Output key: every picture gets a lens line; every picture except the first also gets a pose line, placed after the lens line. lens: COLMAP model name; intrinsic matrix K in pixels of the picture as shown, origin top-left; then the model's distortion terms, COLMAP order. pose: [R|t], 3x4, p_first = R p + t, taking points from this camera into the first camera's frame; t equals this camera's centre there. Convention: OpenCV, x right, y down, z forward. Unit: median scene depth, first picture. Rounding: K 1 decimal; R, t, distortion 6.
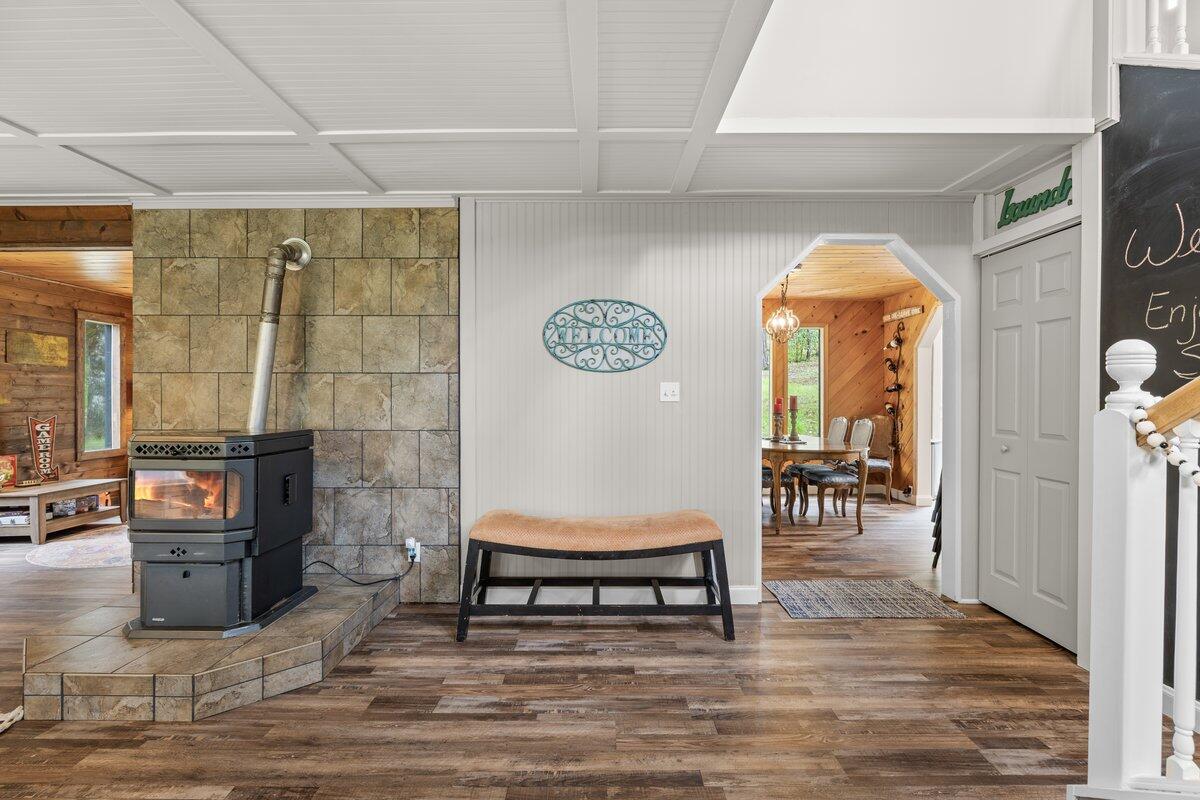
lens RADIAL K [[570.8, 0, 600.0], [0, 570.8, 400.0], [0, 0, 1]] dist [-0.000236, 0.000089]
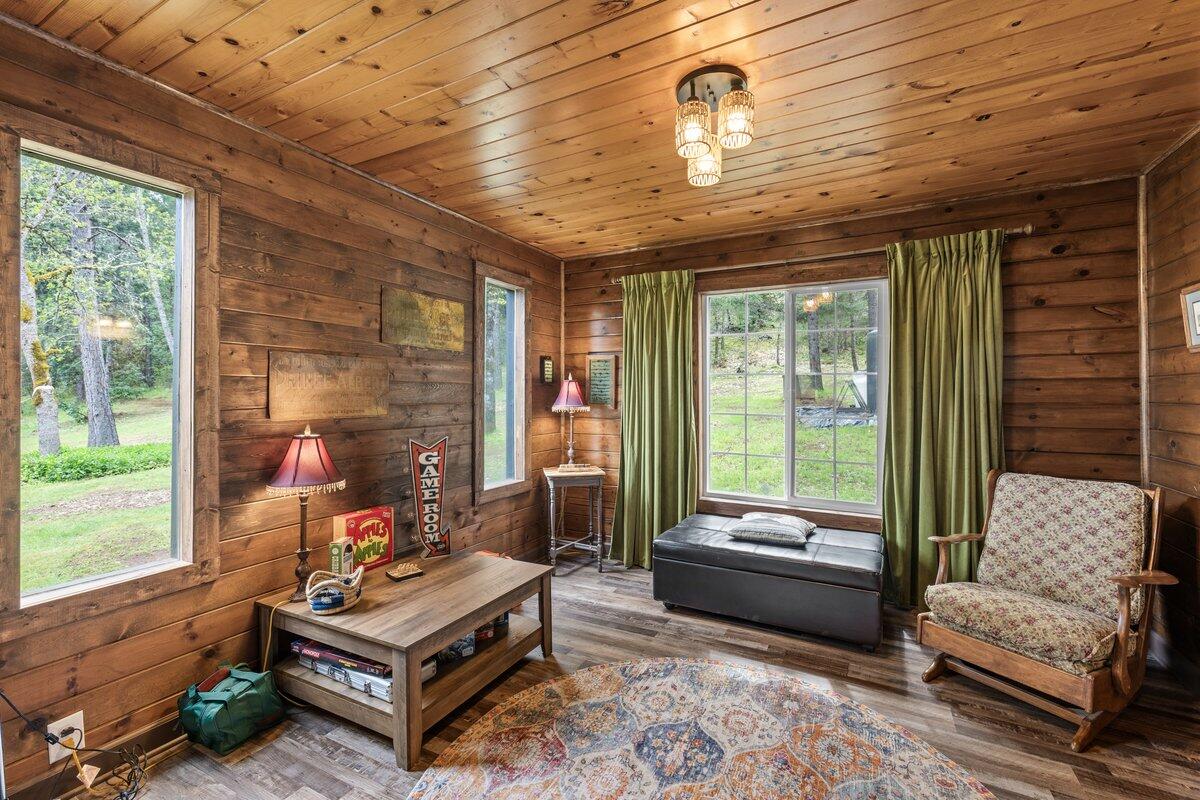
lens RADIAL K [[533.2, 0, 601.1], [0, 533.2, 390.2], [0, 0, 1]] dist [-0.000844, 0.000051]
pose [[0.877779, -0.006969, -0.479014, -0.564655], [0.000097, 0.999897, -0.014369, -0.009871], [0.479065, 0.012567, 0.877689, 0.607157]]
